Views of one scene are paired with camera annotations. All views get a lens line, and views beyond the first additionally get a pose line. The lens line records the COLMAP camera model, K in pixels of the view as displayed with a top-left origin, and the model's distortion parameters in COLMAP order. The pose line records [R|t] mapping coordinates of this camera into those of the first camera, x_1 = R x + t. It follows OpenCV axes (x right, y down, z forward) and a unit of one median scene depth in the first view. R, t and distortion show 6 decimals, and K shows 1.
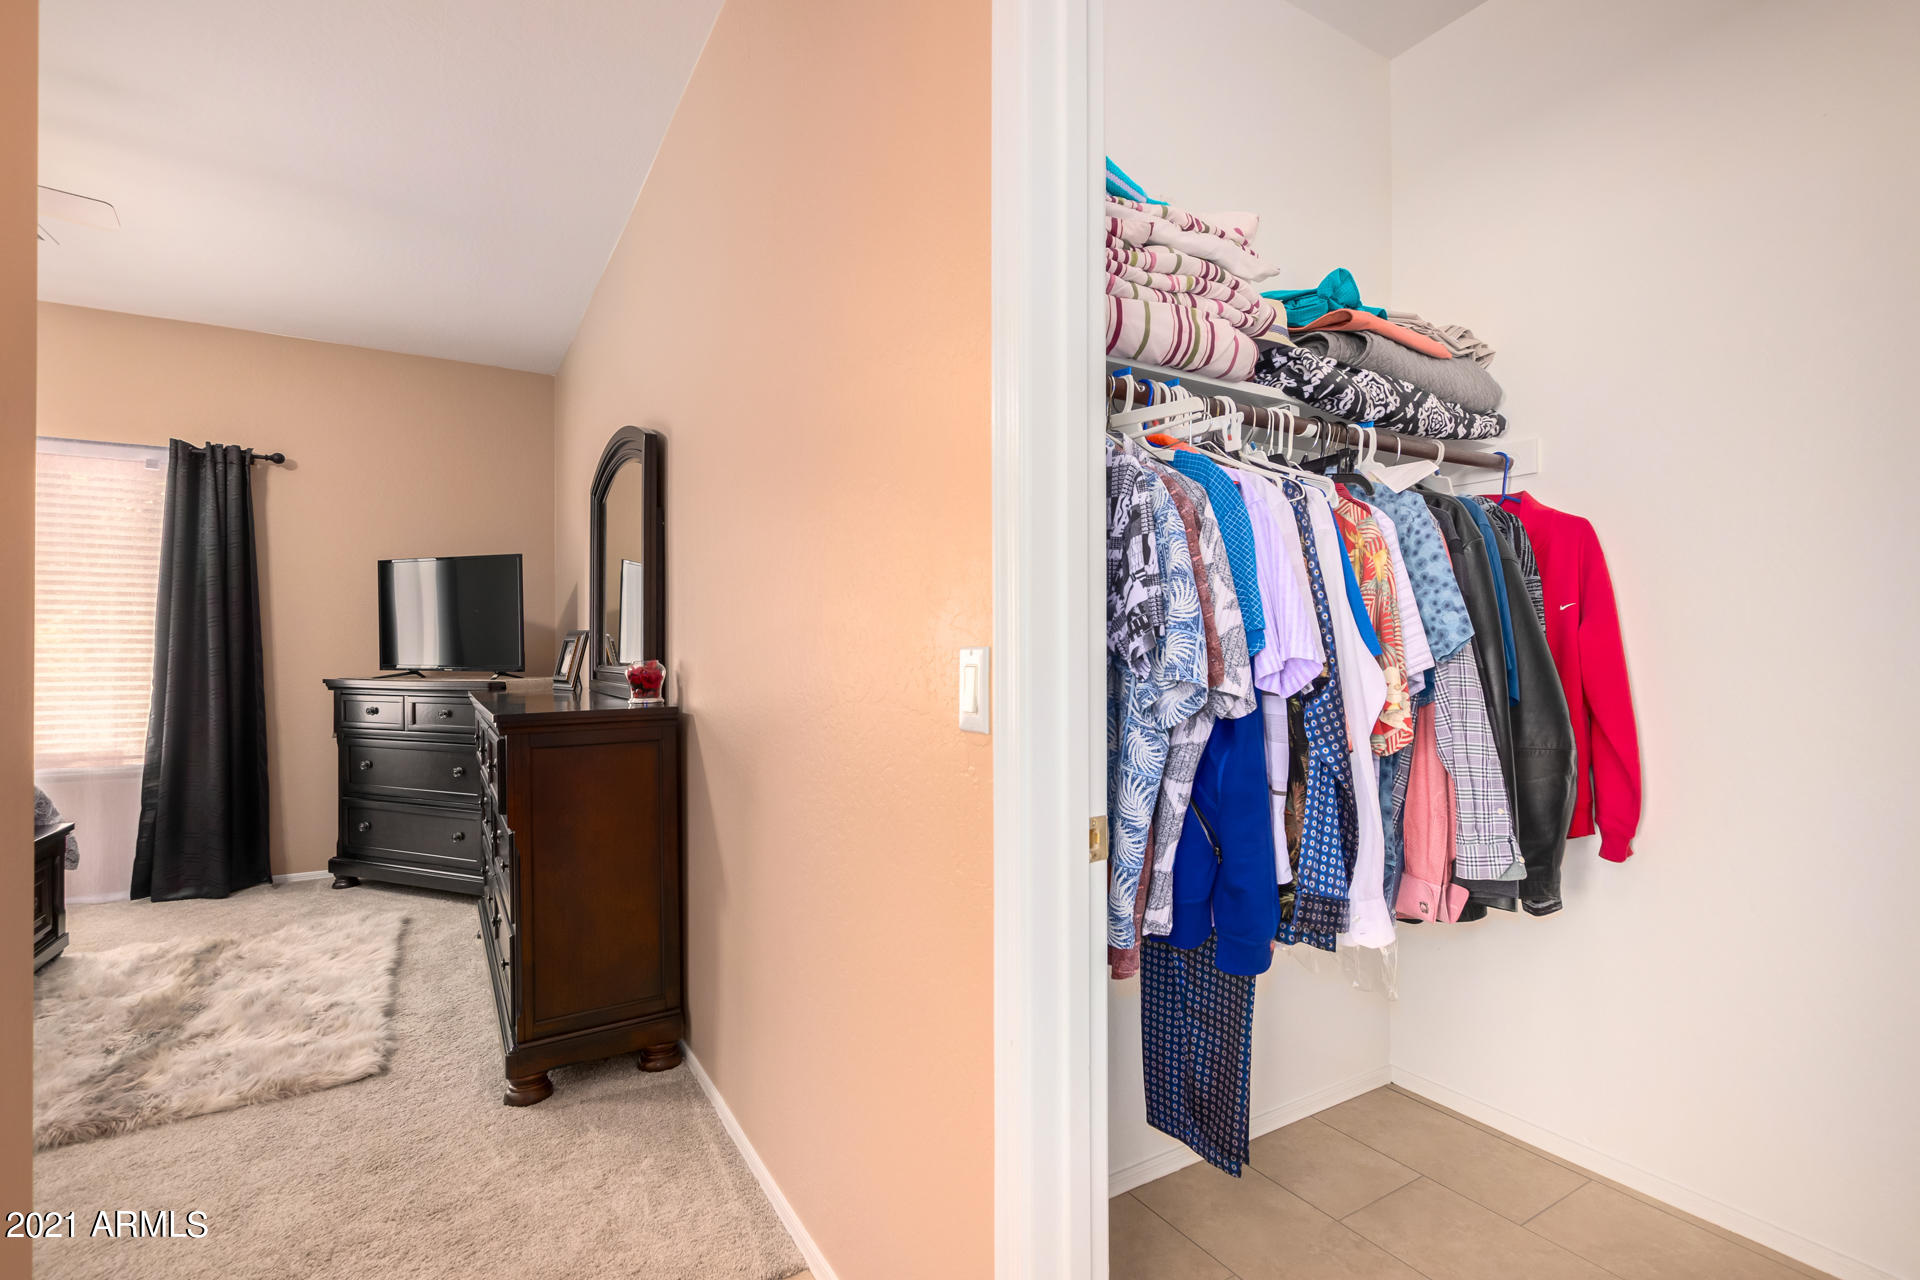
lens RADIAL K [[881.7, 0, 970.3], [0, 881.7, 645.2], [0, 0, 1]] dist [0.008661, -0.004620]
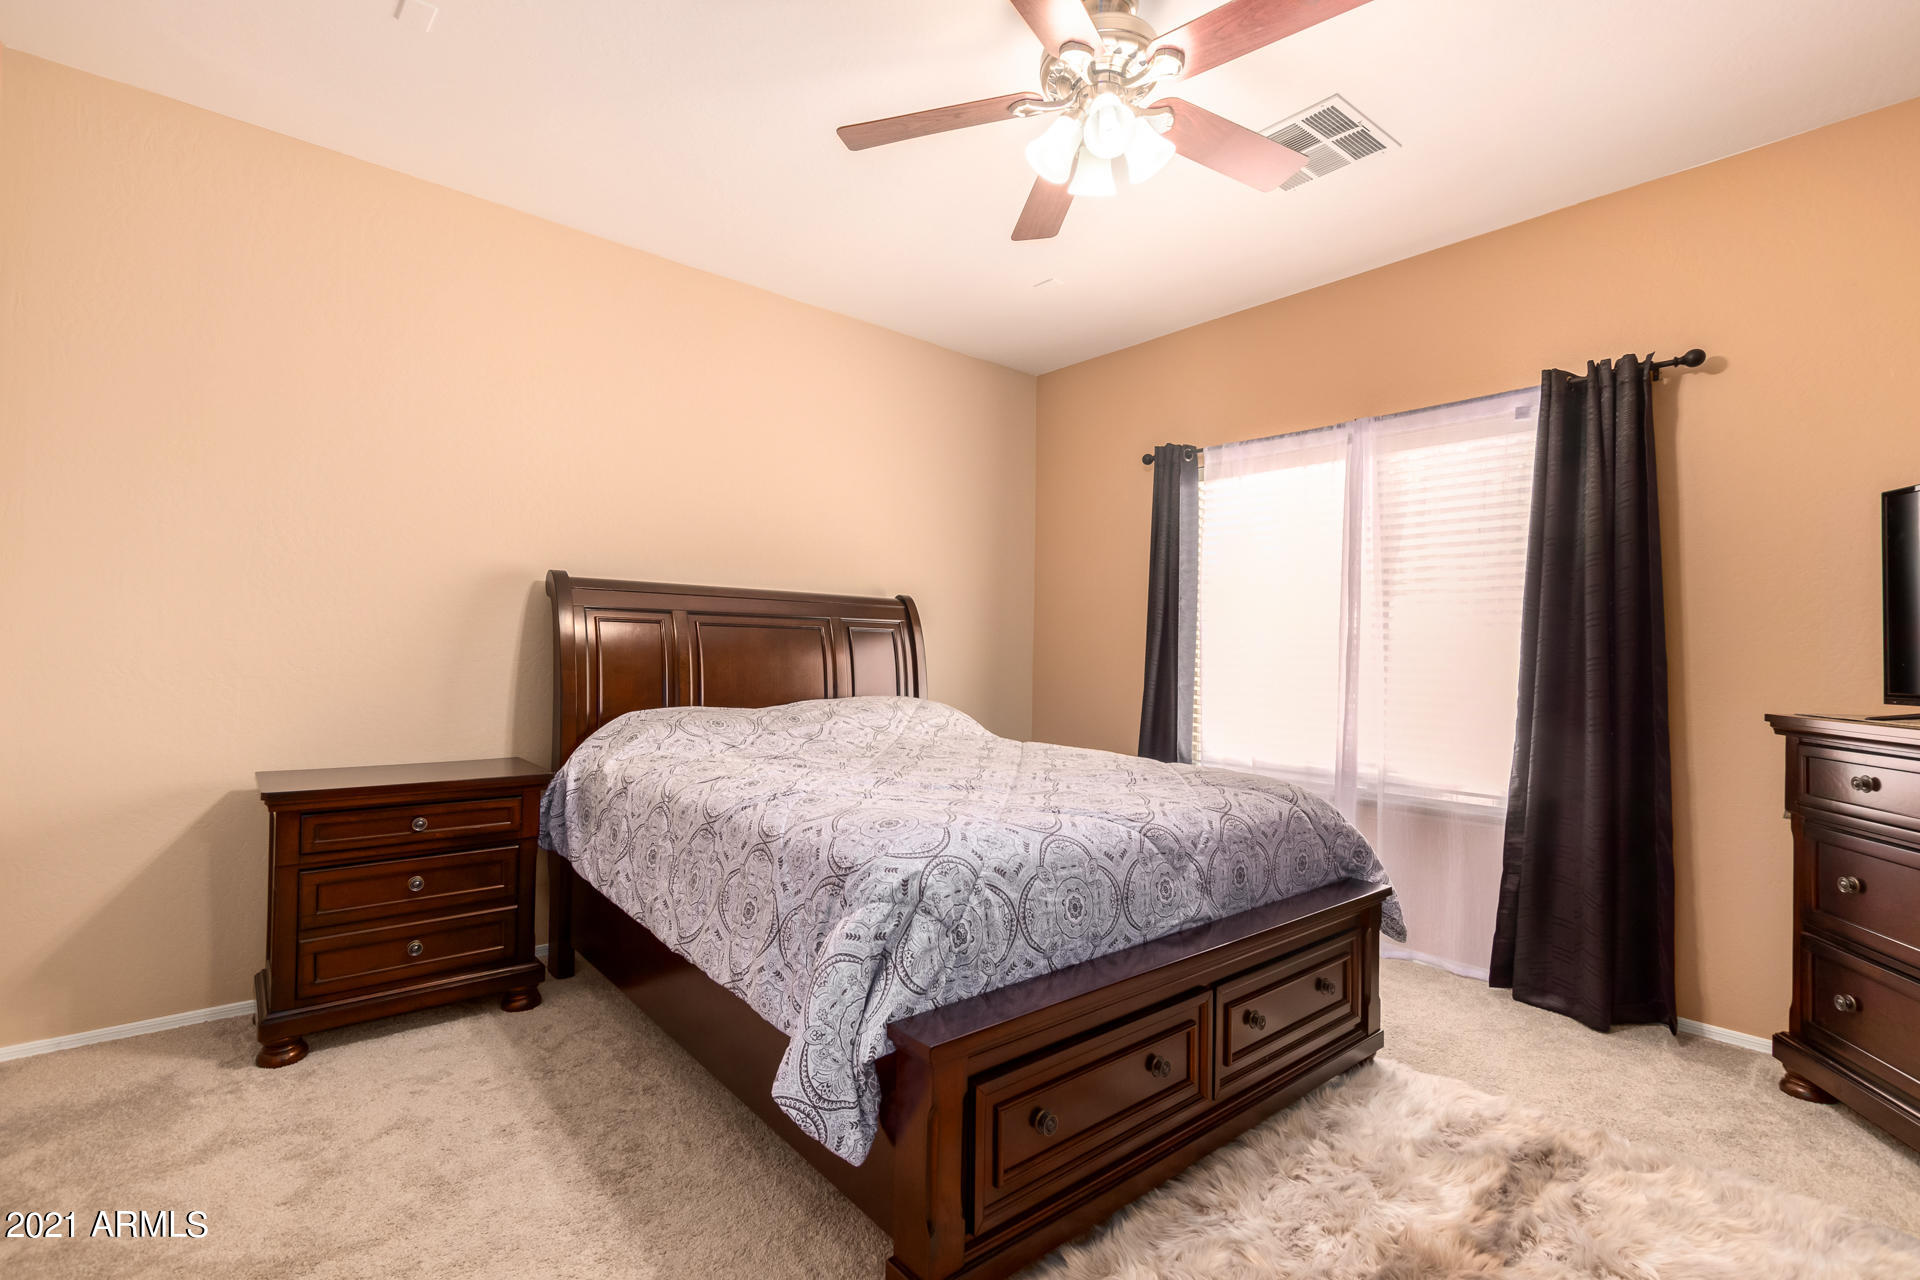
lens RADIAL K [[881.7, 0, 951.3], [0, 881.7, 651.0], [0, 0, 1]] dist [0.008661, -0.004620]
pose [[0.167465, -0.000660, -0.985878, -0.263651], [-0.012395, 0.999919, -0.002775, 0.005713], [0.985800, 0.012684, 0.167443, 0.396843]]
